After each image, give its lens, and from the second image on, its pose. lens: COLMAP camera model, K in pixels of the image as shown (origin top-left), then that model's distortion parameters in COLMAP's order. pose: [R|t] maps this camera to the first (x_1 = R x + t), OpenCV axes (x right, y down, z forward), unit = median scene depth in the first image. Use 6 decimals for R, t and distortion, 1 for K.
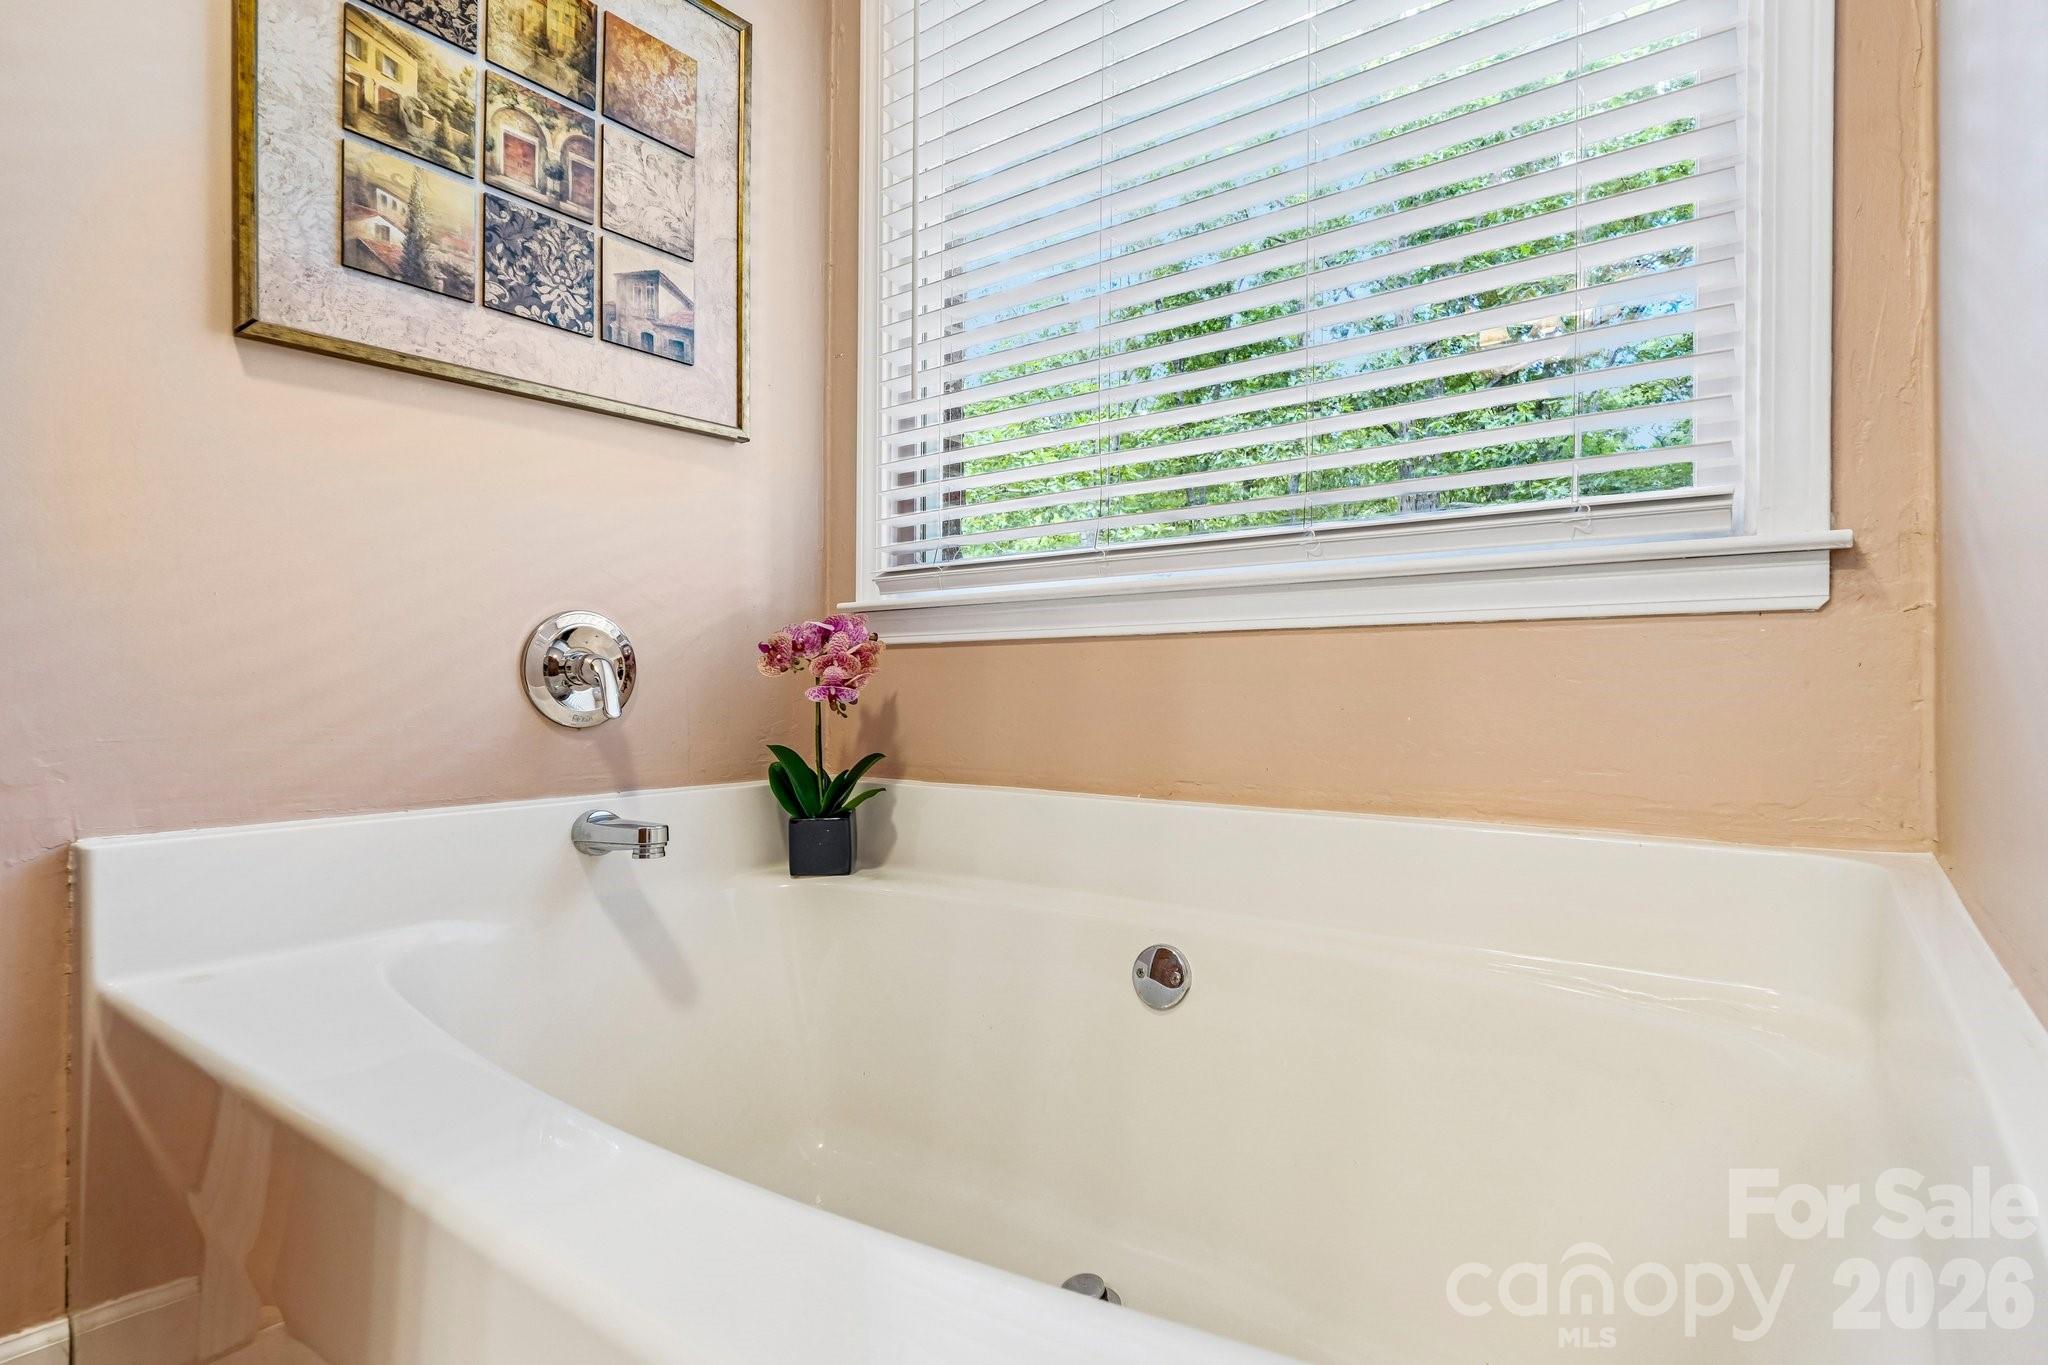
lens RADIAL K [[1023.8, 0, 1032.5], [0, 1023.8, 675.4], [0, 0, 1]] dist [0.003882, -0.000199]
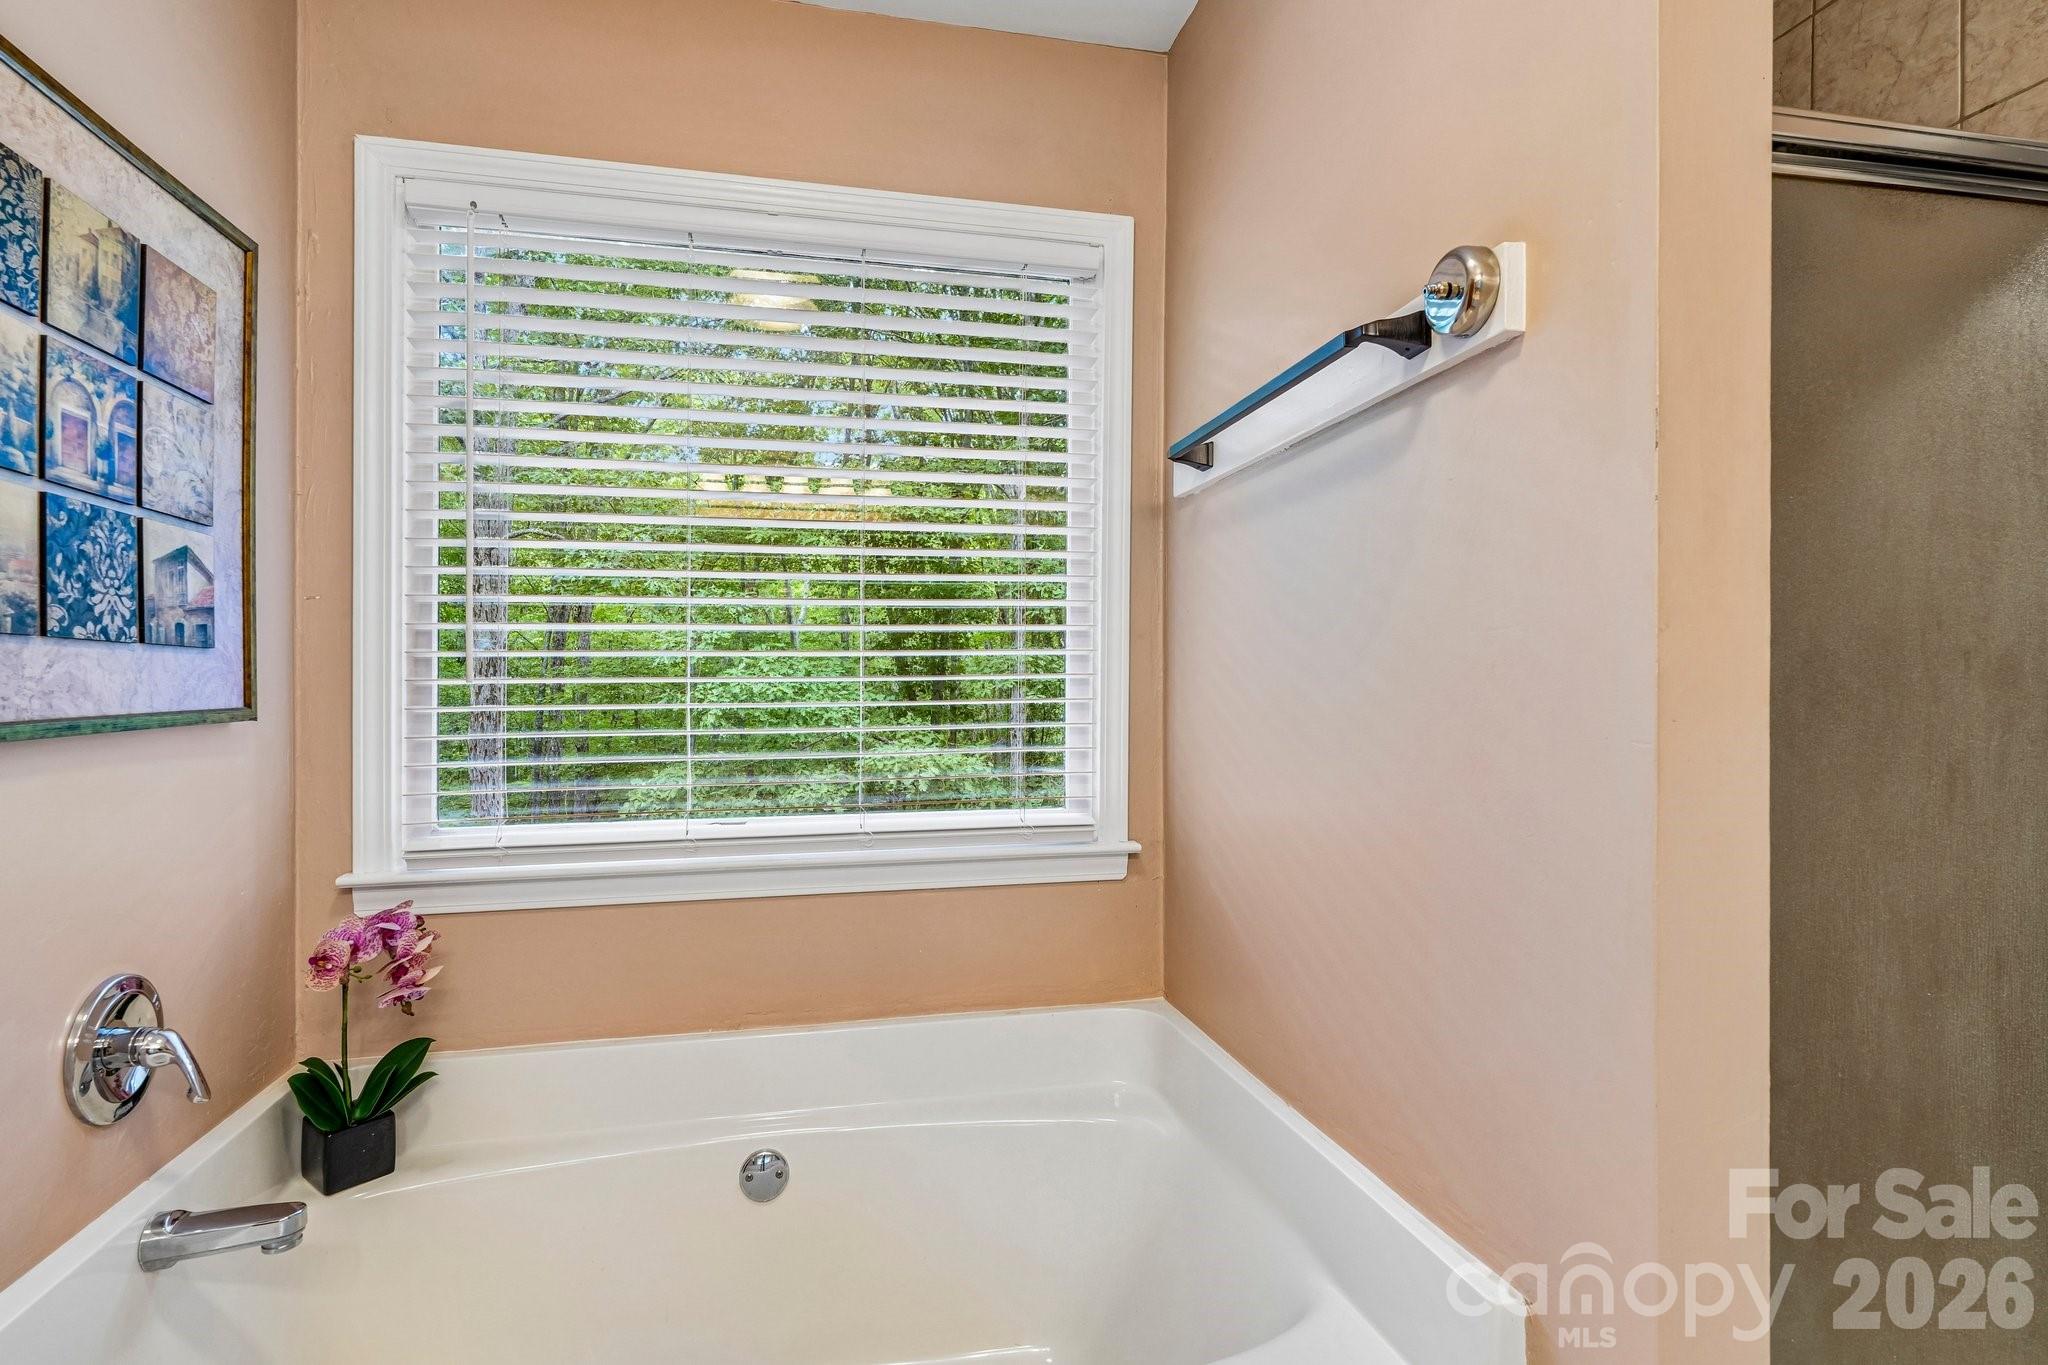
lens RADIAL K [[1023.8, 0, 1010.7], [0, 1023.8, 689.7], [0, 0, 1]] dist [0.003882, -0.000199]
pose [[0.644785, -0.000320, 0.764364, -0.626335], [-0.010811, 0.999896, 0.009538, -0.317465], [-0.764288, -0.014413, 0.644714, -0.076497]]
